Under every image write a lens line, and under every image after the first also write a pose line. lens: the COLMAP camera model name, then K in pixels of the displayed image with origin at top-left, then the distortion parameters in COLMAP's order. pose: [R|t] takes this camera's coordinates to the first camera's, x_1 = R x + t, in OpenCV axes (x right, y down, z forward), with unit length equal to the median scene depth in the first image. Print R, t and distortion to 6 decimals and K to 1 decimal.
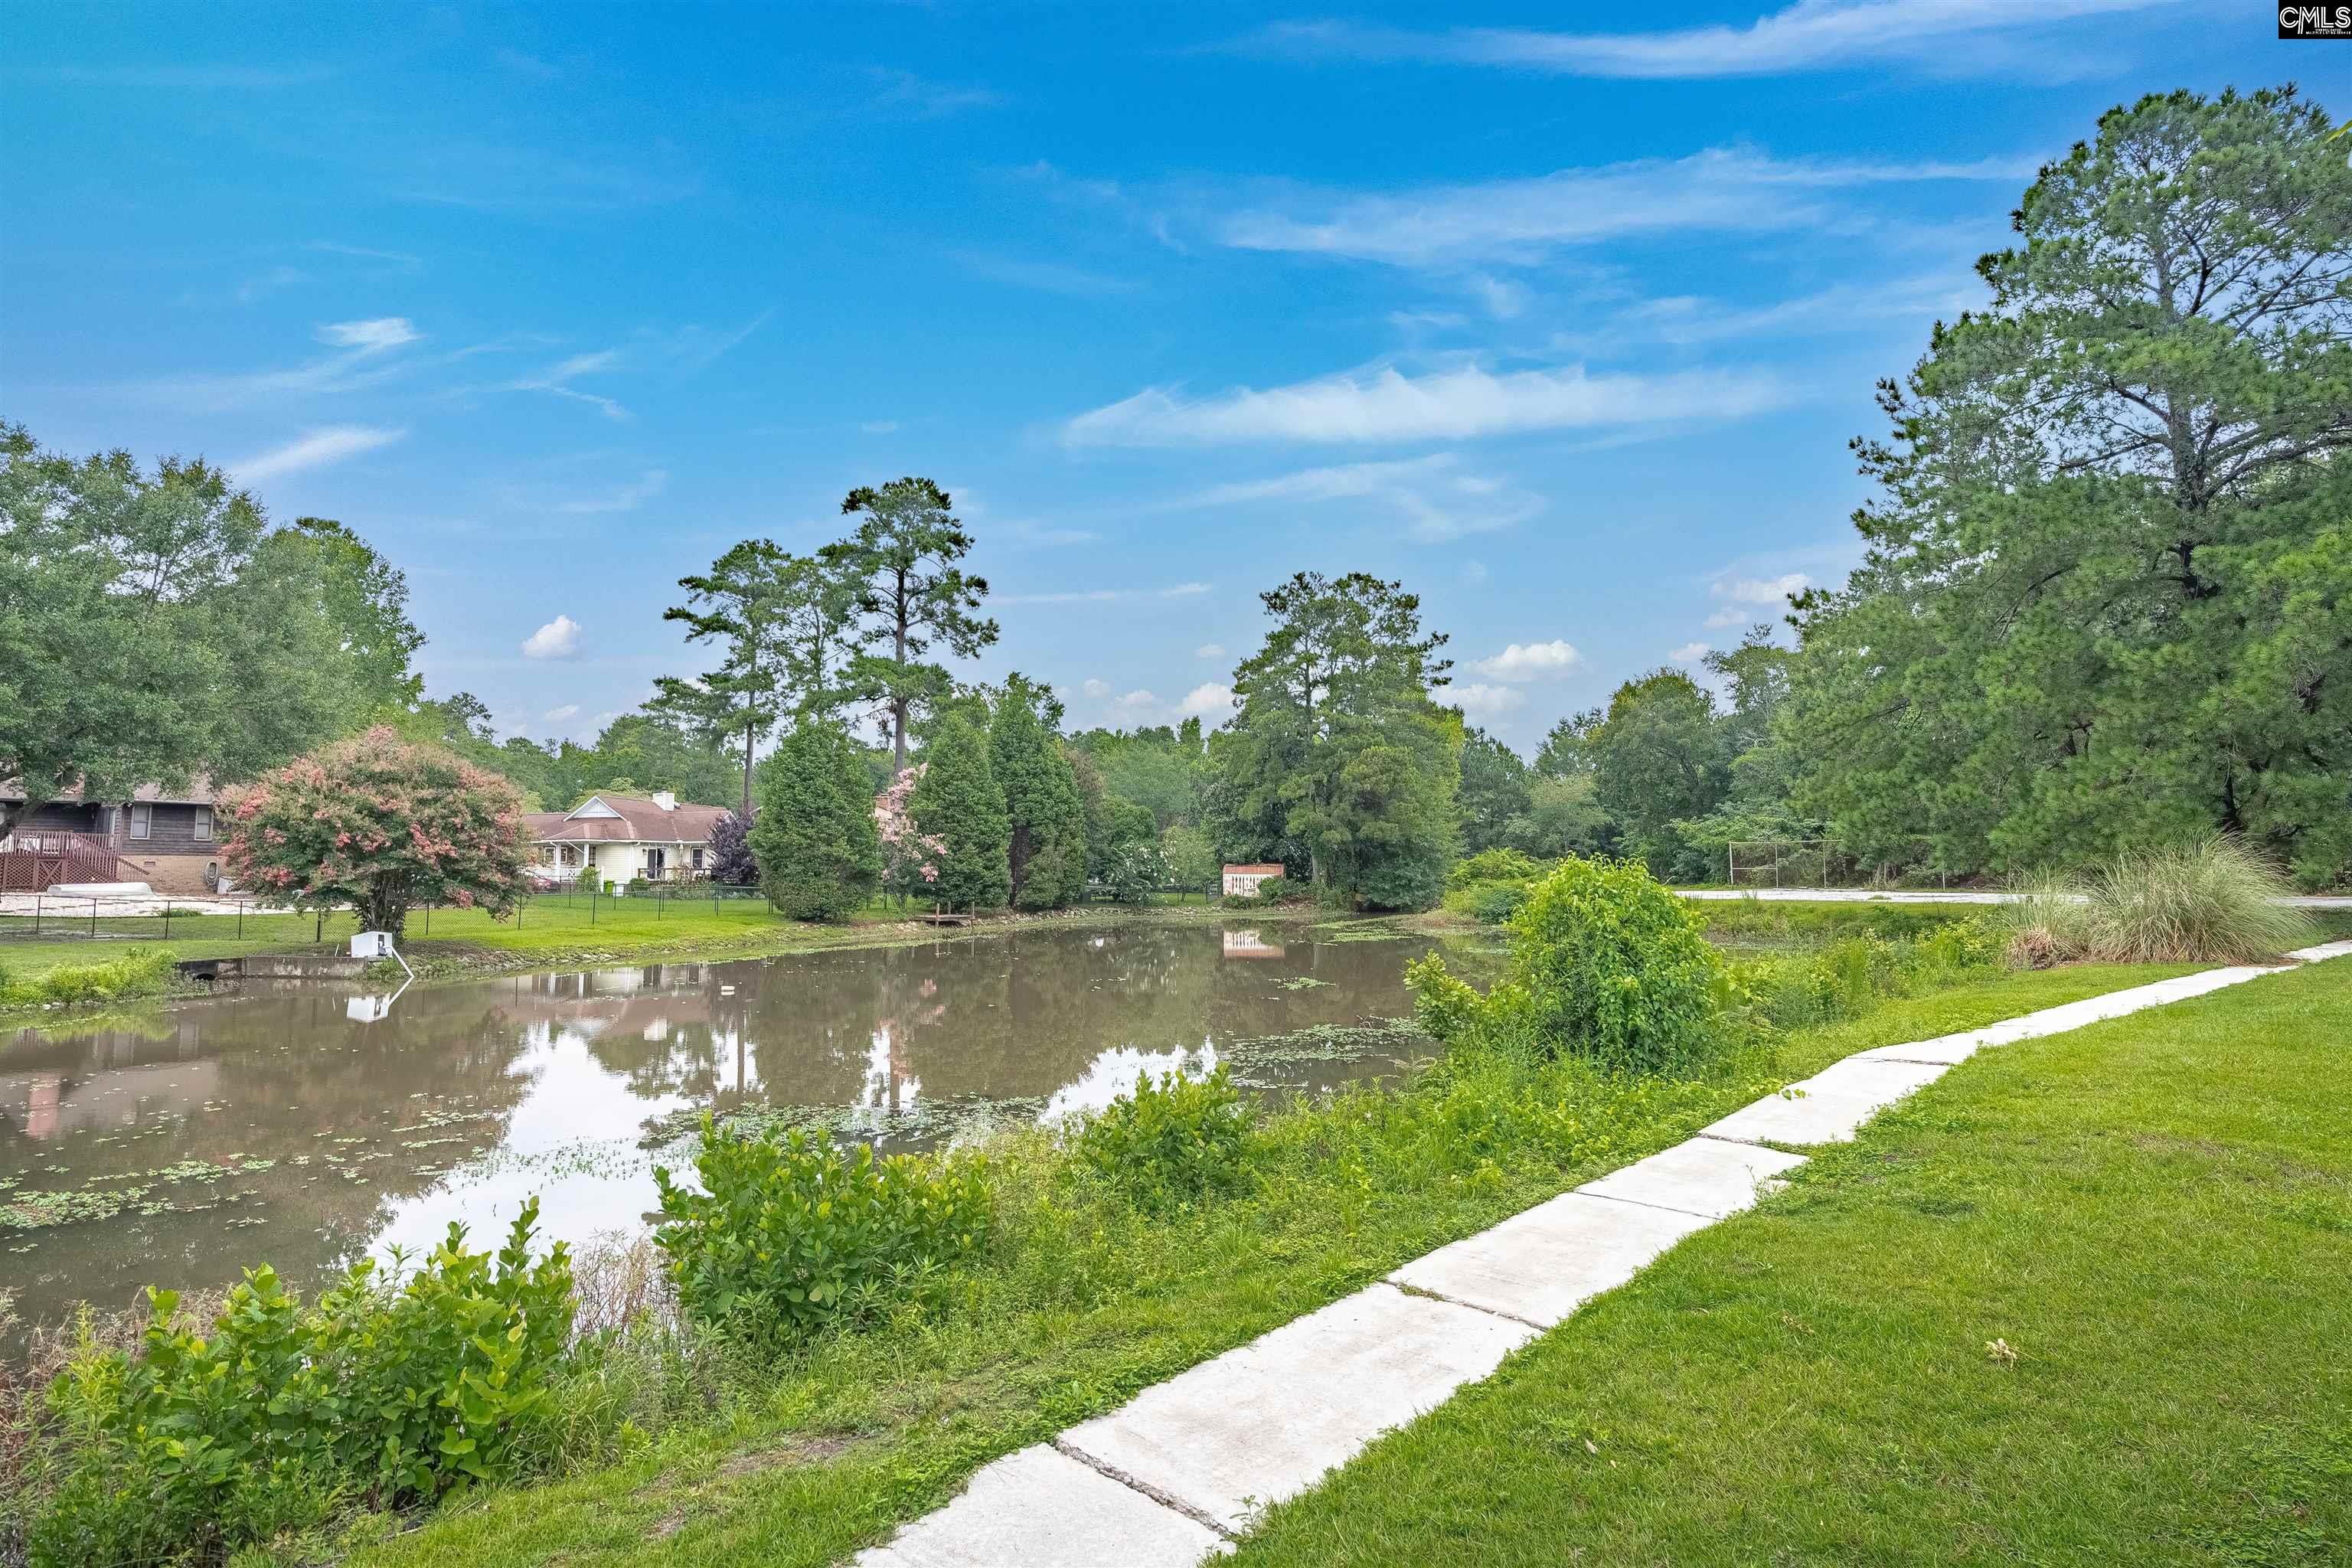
lens RADIAL K [[1115.1, 0, 1215.8], [0, 1115.1, 769.1], [0, 0, 1]] dist [-0.033791, 0.005096]
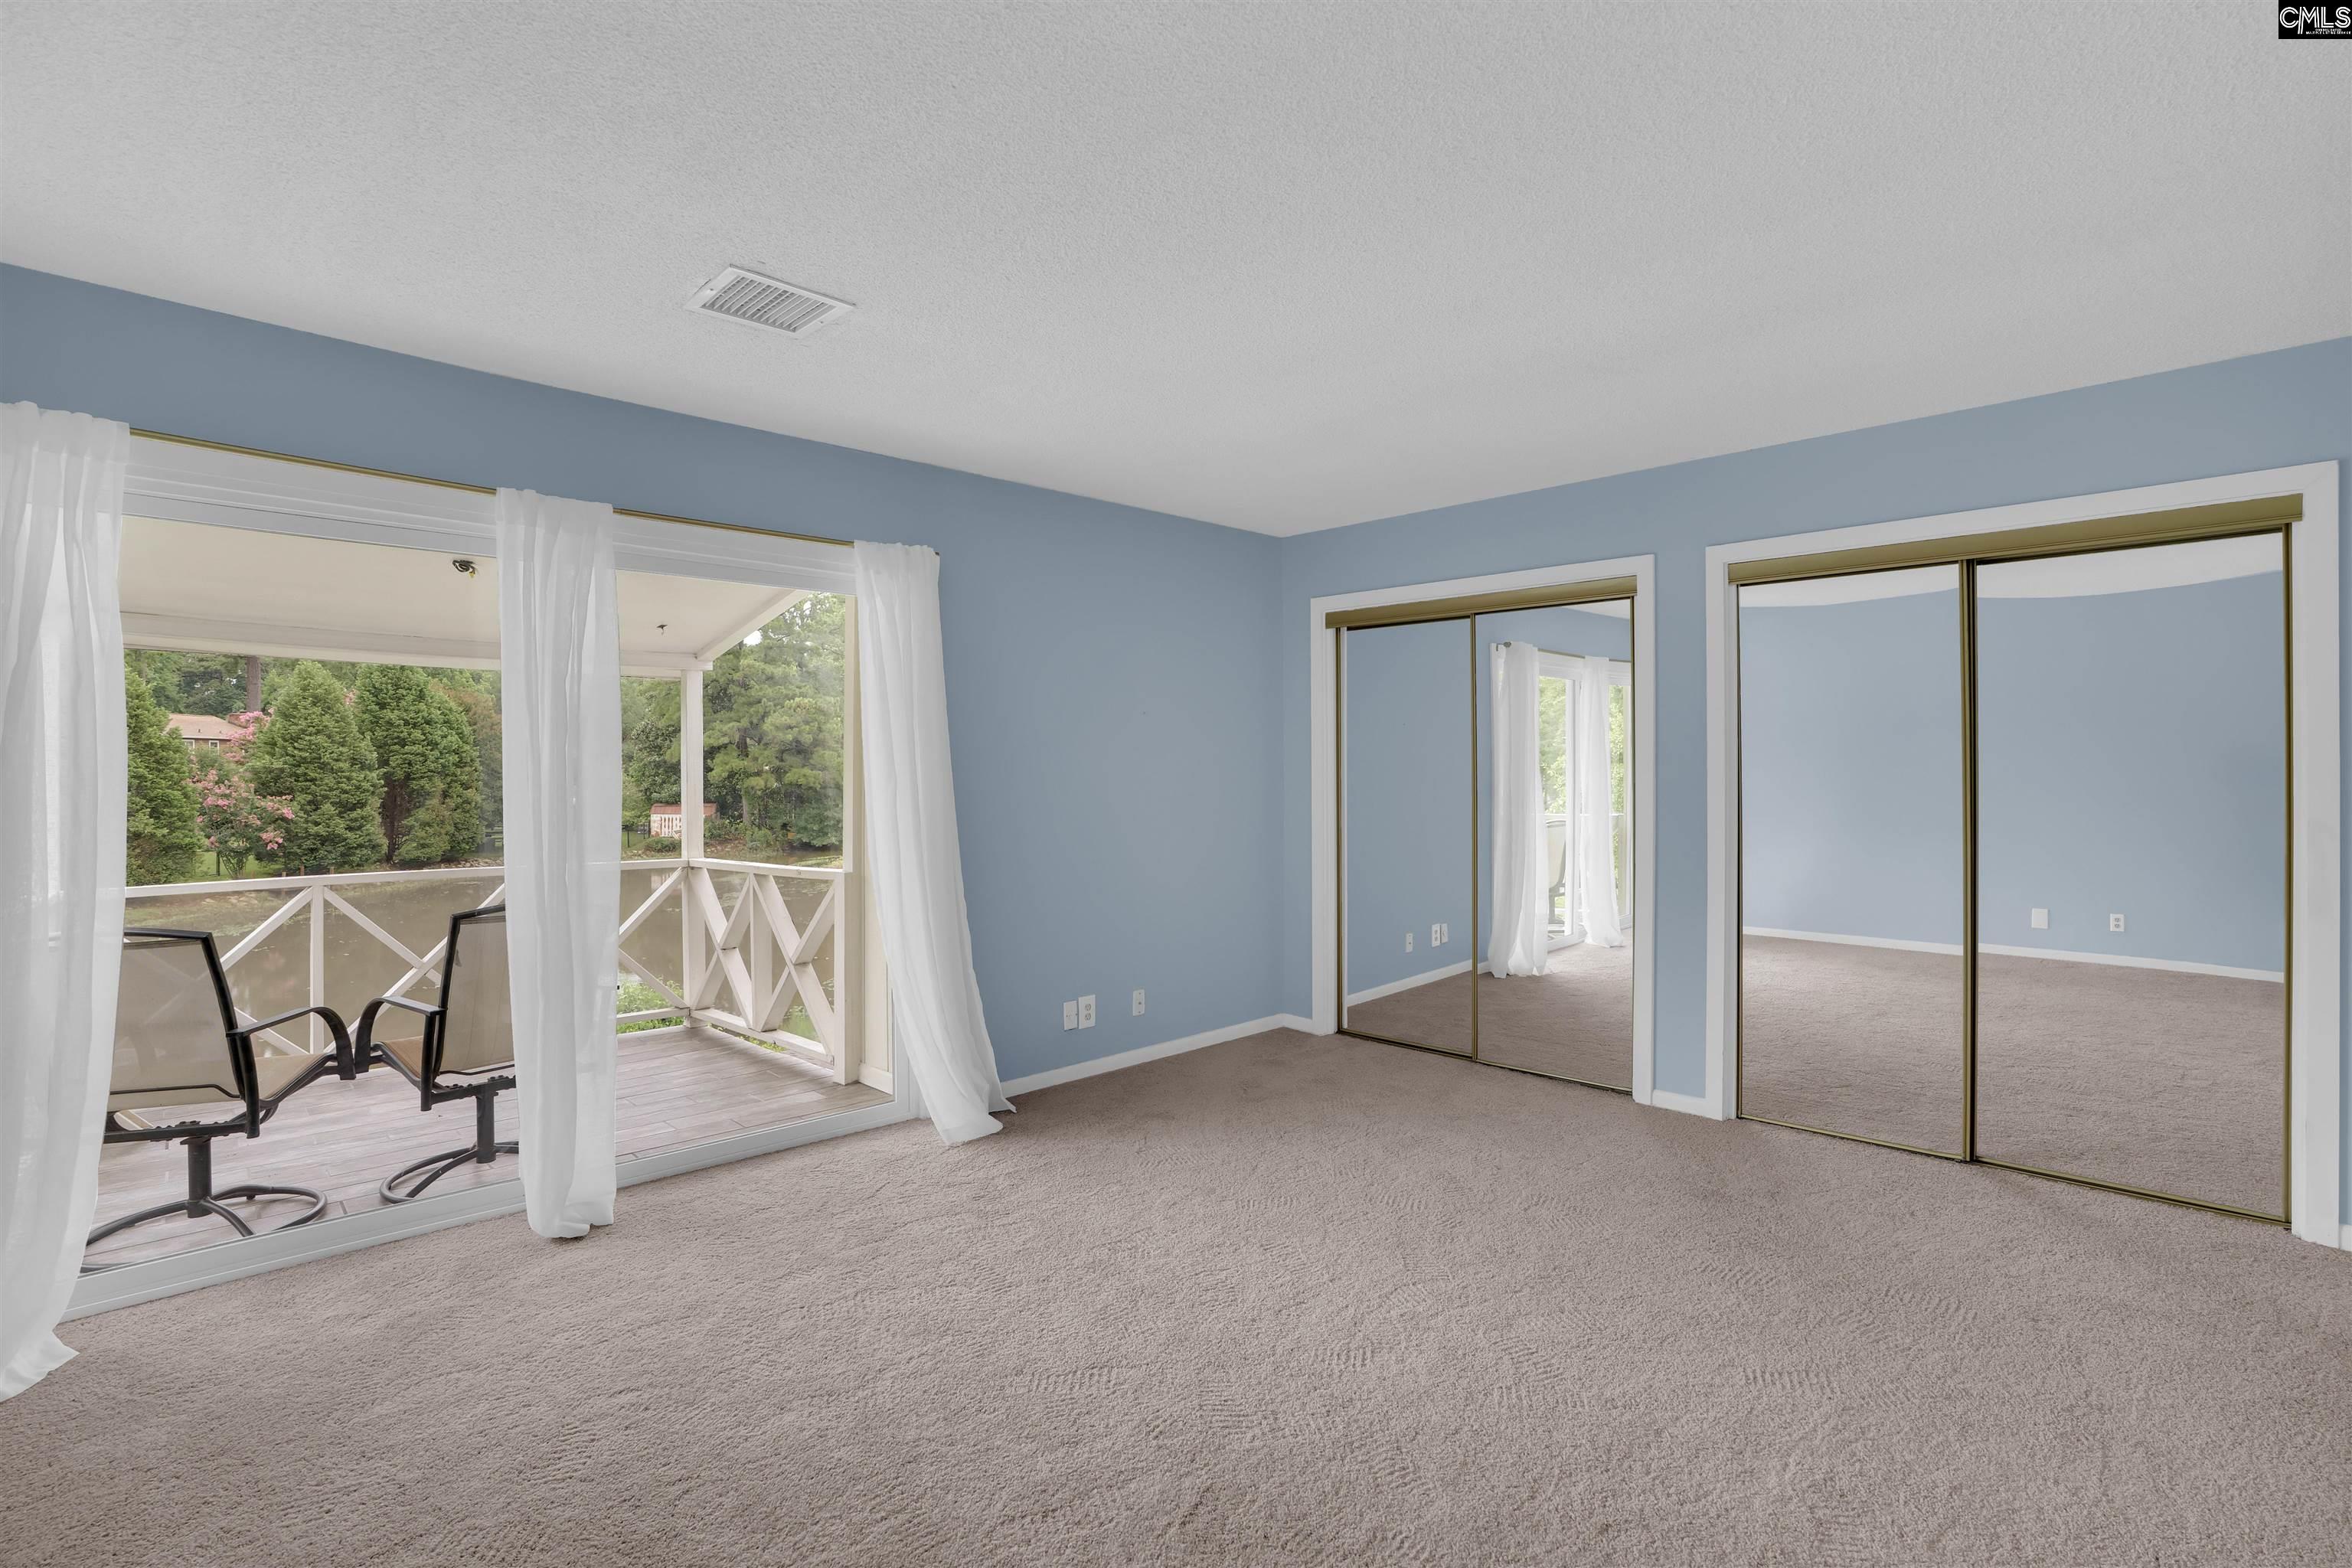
lens RADIAL K [[1101.8, 0, 1198.7], [0, 1101.8, 763.8], [0, 0, 1]] dist [-0.049594, 0.020096]
pose [[0.914079, 0.002897, 0.405527, 0.064751], [-0.039741, 0.995801, 0.082465, -0.055867], [-0.403585, -0.091496, 0.910356, -0.090228]]
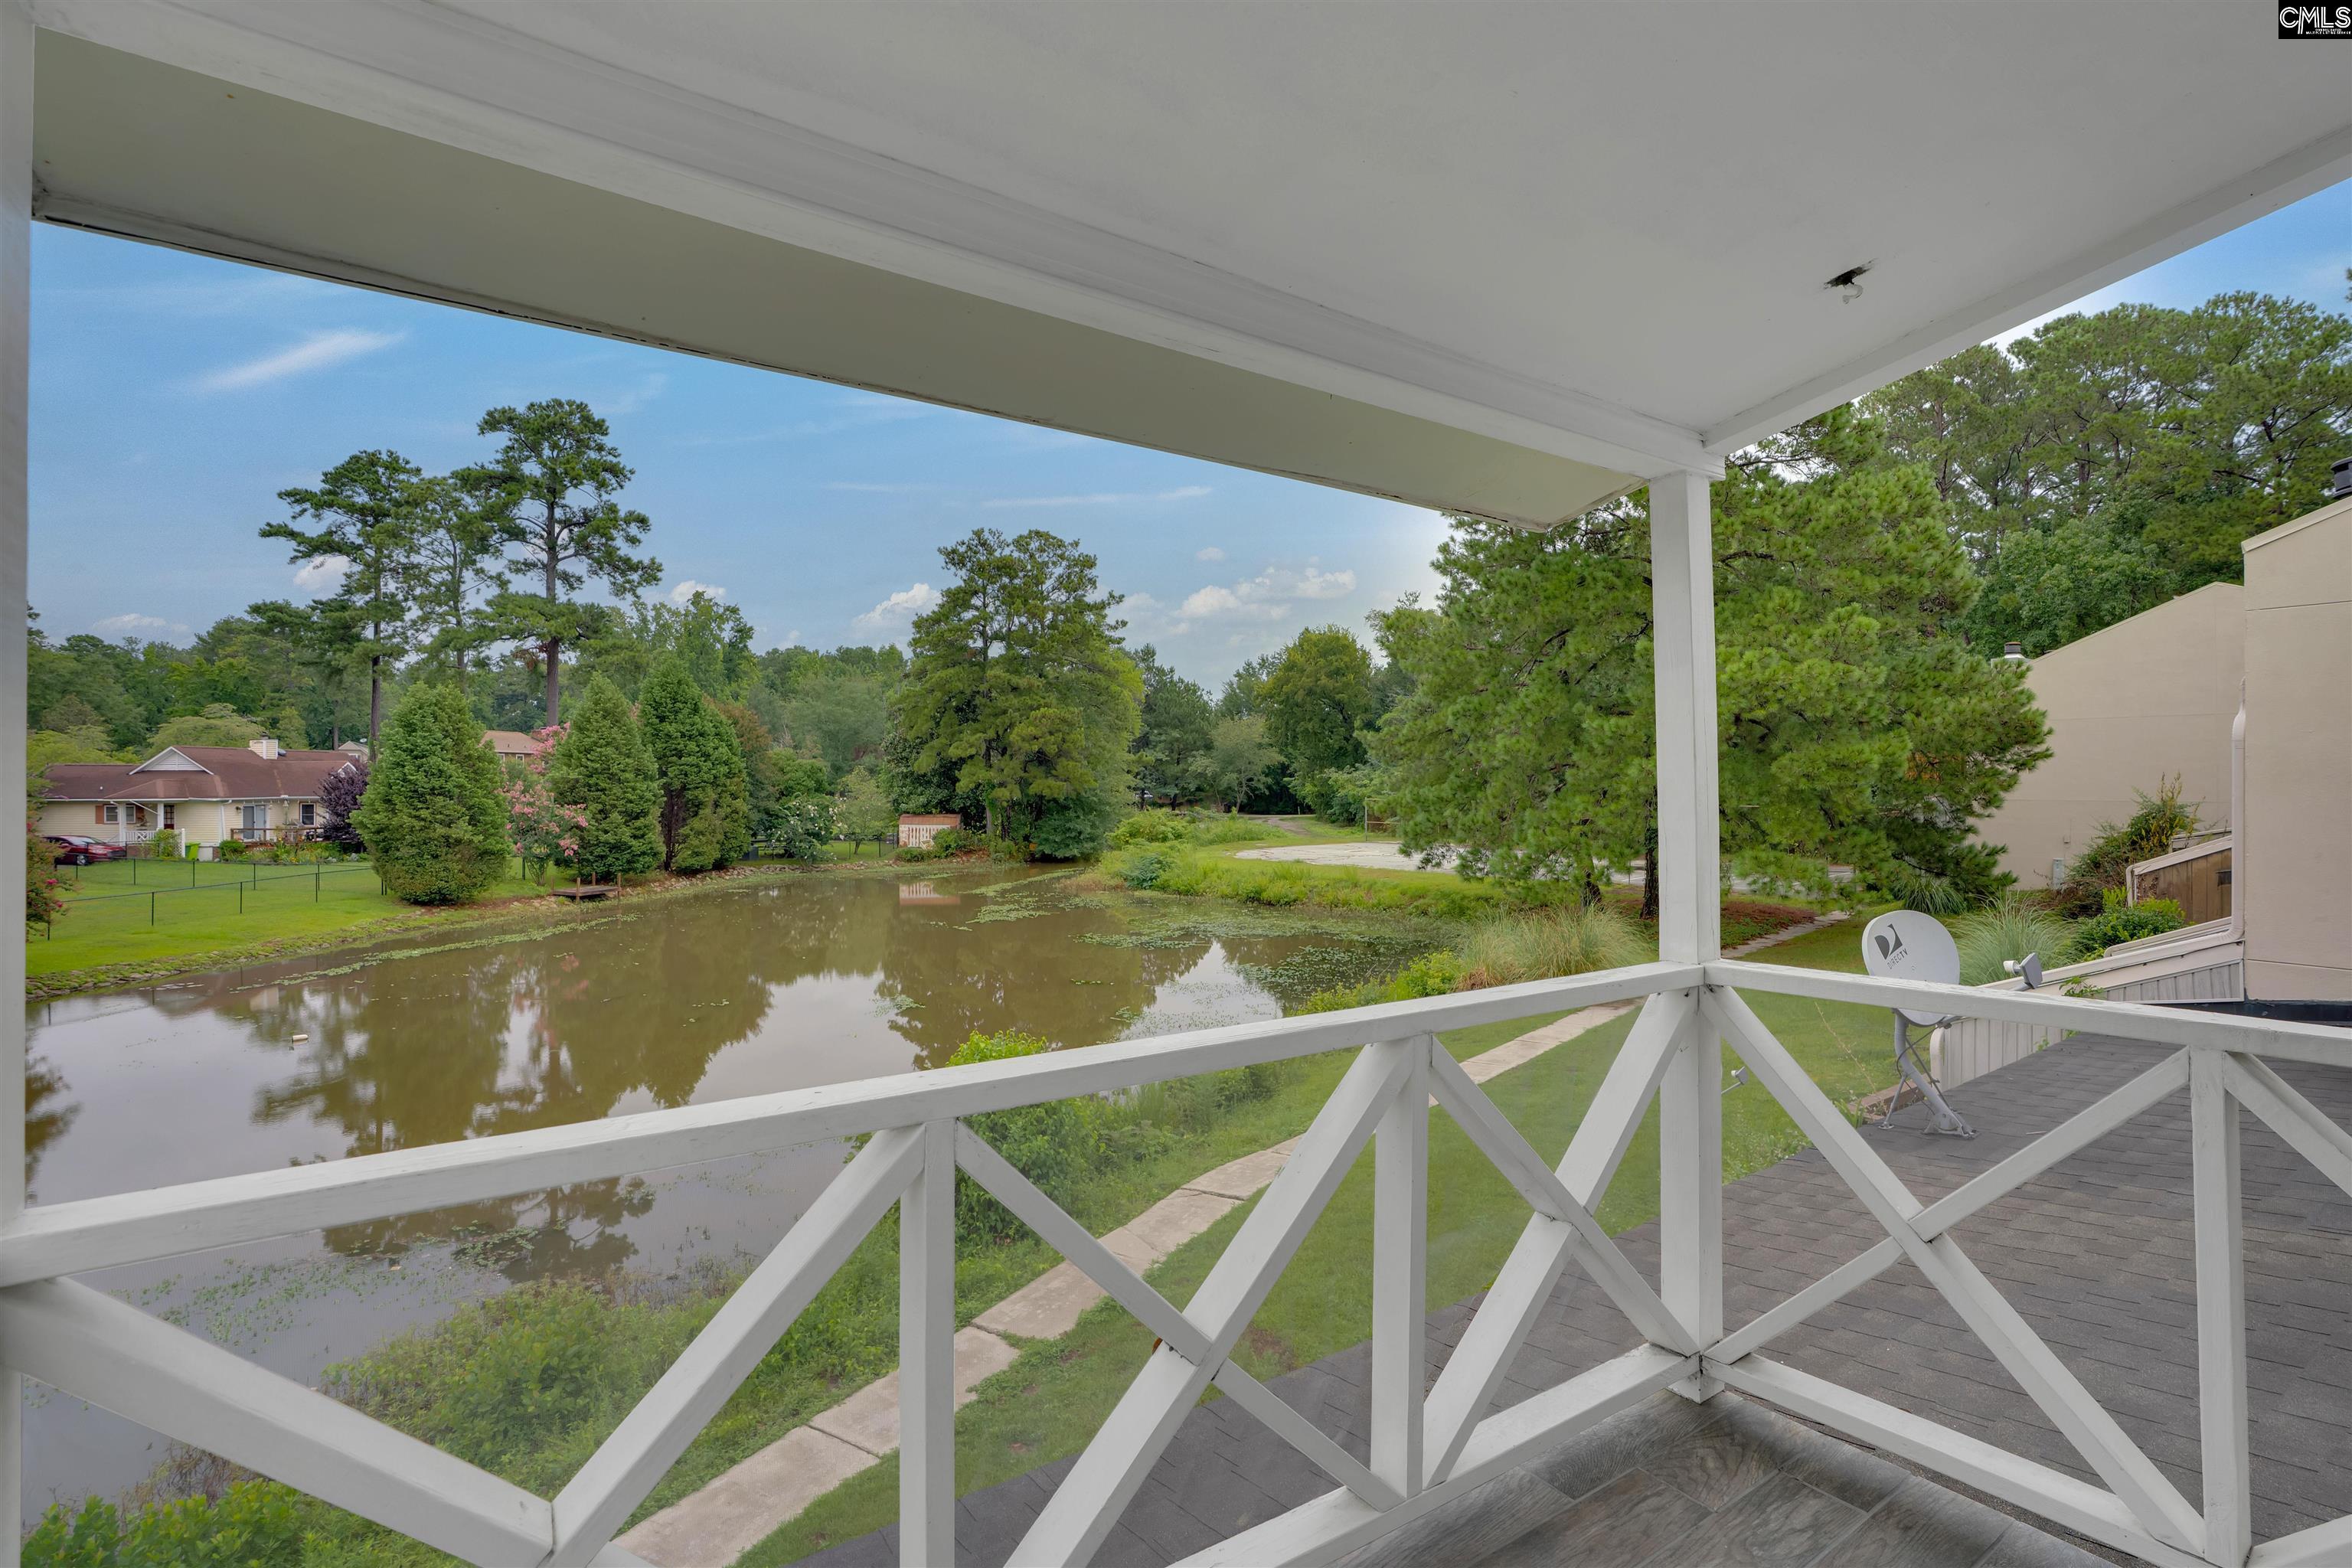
lens RADIAL K [[1101.8, 0, 1203.3], [0, 1101.8, 765.5], [0, 0, 1]] dist [-0.049594, 0.020096]
pose [[0.971870, 0.005294, 0.235458, 0.043758], [-0.024356, 0.996646, 0.078123, -0.048868], [-0.234254, -0.081660, 0.968740, -0.031925]]
